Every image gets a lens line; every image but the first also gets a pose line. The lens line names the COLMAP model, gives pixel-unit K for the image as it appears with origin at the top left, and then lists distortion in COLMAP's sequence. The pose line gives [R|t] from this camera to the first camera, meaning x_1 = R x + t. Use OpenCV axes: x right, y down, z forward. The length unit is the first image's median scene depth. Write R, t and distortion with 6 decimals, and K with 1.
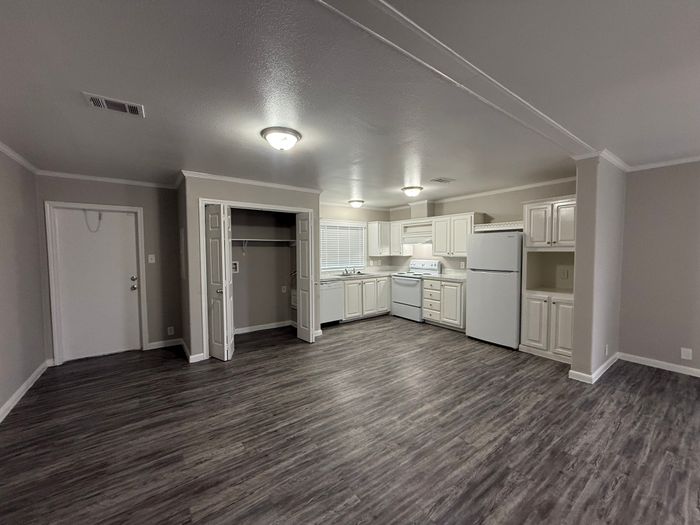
lens RADIAL K [[279.0, 0, 348.3], [0, 279.0, 264.0], [0, 0, 1]] dist [0.001328, 0.000412]
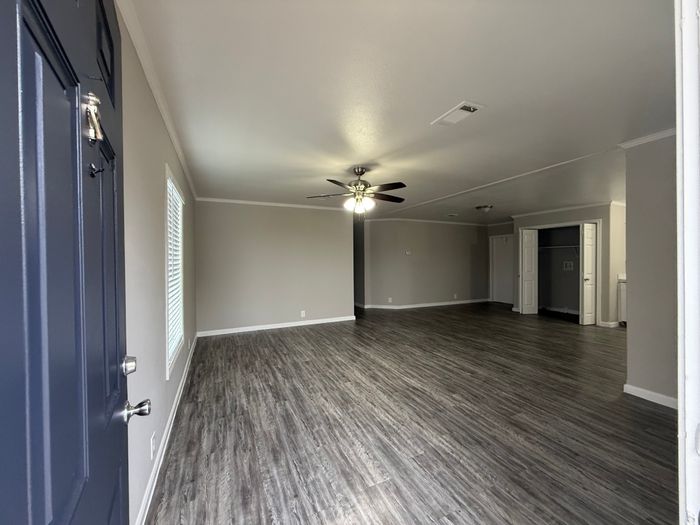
lens RADIAL K [[279.0, 0, 348.3], [0, 279.0, 264.0], [0, 0, 1]] dist [0.001328, 0.000412]
pose [[-0.194757, 0.018017, -0.980686, 2.088004], [-0.039164, 0.998891, 0.026129, 0.013214], [0.980069, 0.043496, -0.193835, 0.272808]]
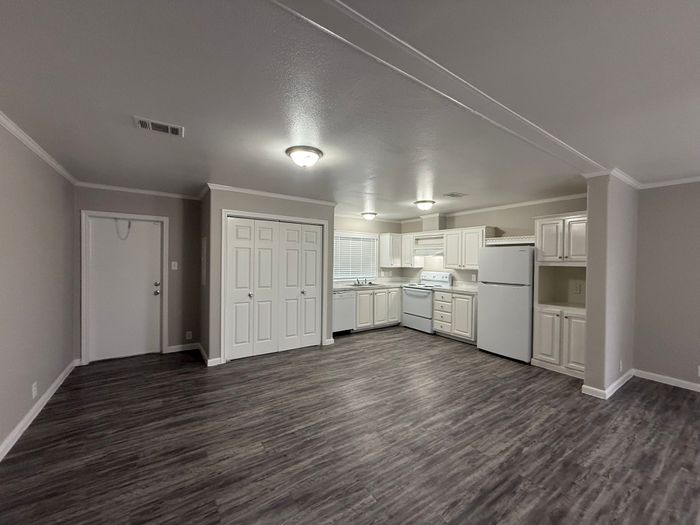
lens RADIAL K [[279.0, 0, 348.3], [0, 279.0, 264.0], [0, 0, 1]] dist [0.001328, 0.000412]
pose [[0.999331, 0.019236, -0.031120, -0.025957], [-0.020400, 0.999088, -0.037512, 0.001984], [0.030370, 0.038122, 0.998811, -0.045992]]
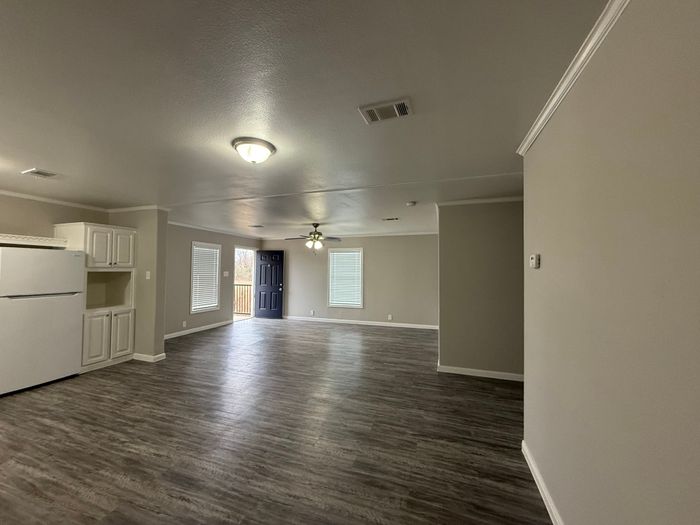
lens RADIAL K [[279.0, 0, 348.3], [0, 279.0, 264.0], [0, 0, 1]] dist [0.001328, 0.000412]
pose [[-0.579744, 0.023084, 0.814472, -1.022178], [0.037620, 0.999291, -0.001544, -0.047488], [-0.813930, 0.029745, -0.580201, 1.127289]]
